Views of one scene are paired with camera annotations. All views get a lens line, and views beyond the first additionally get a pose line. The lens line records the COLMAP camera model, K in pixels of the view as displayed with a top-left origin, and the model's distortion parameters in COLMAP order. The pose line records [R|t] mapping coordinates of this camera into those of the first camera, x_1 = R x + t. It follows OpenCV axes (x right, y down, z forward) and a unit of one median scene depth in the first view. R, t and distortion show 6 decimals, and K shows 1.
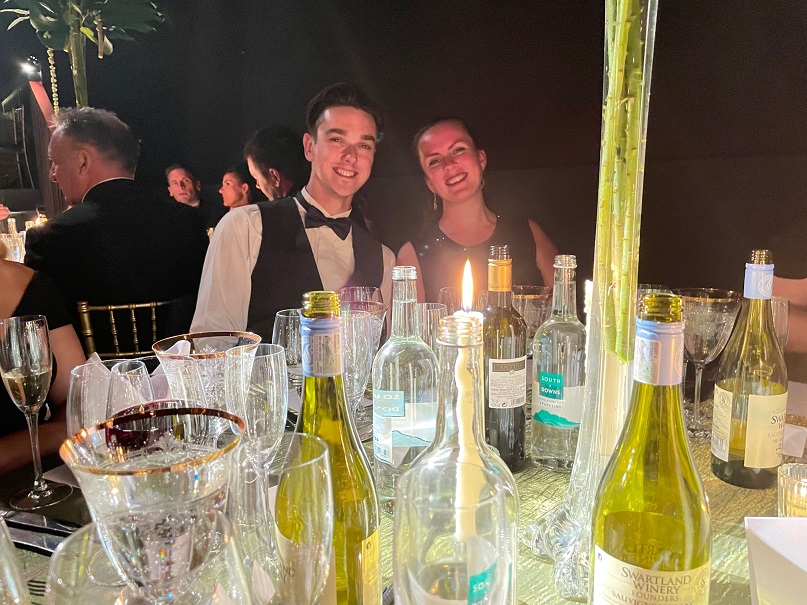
lens RADIAL K [[610.5, 0, 403.7], [0, 610.5, 302.0], [0, 0, 1]] dist [0.041899, -0.017963]
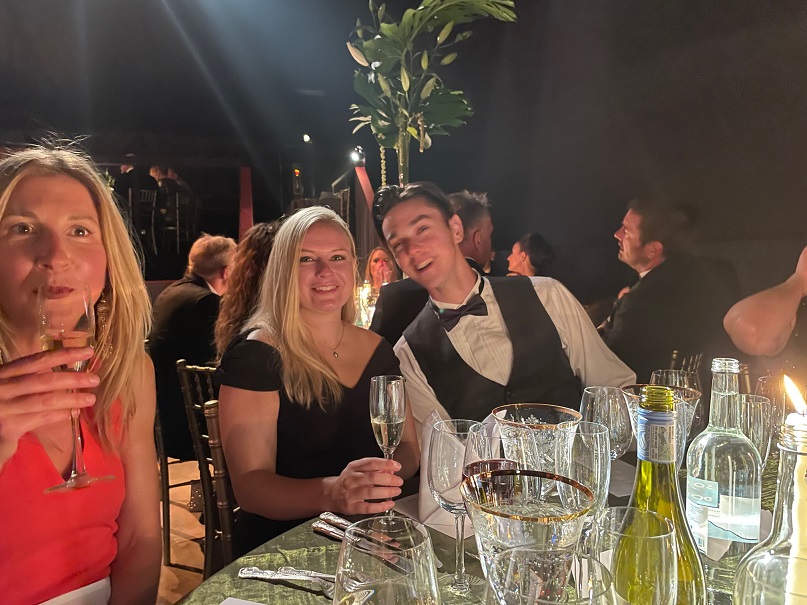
lens RADIAL K [[610.5, 0, 402.6], [0, 610.5, 303.1], [0, 0, 1]] dist [0.041899, -0.017963]
pose [[0.902949, 0.027312, -0.428878, -0.042911], [-0.068867, 0.994277, -0.081674, -0.027730], [0.424193, 0.103283, 0.899663, -0.162464]]
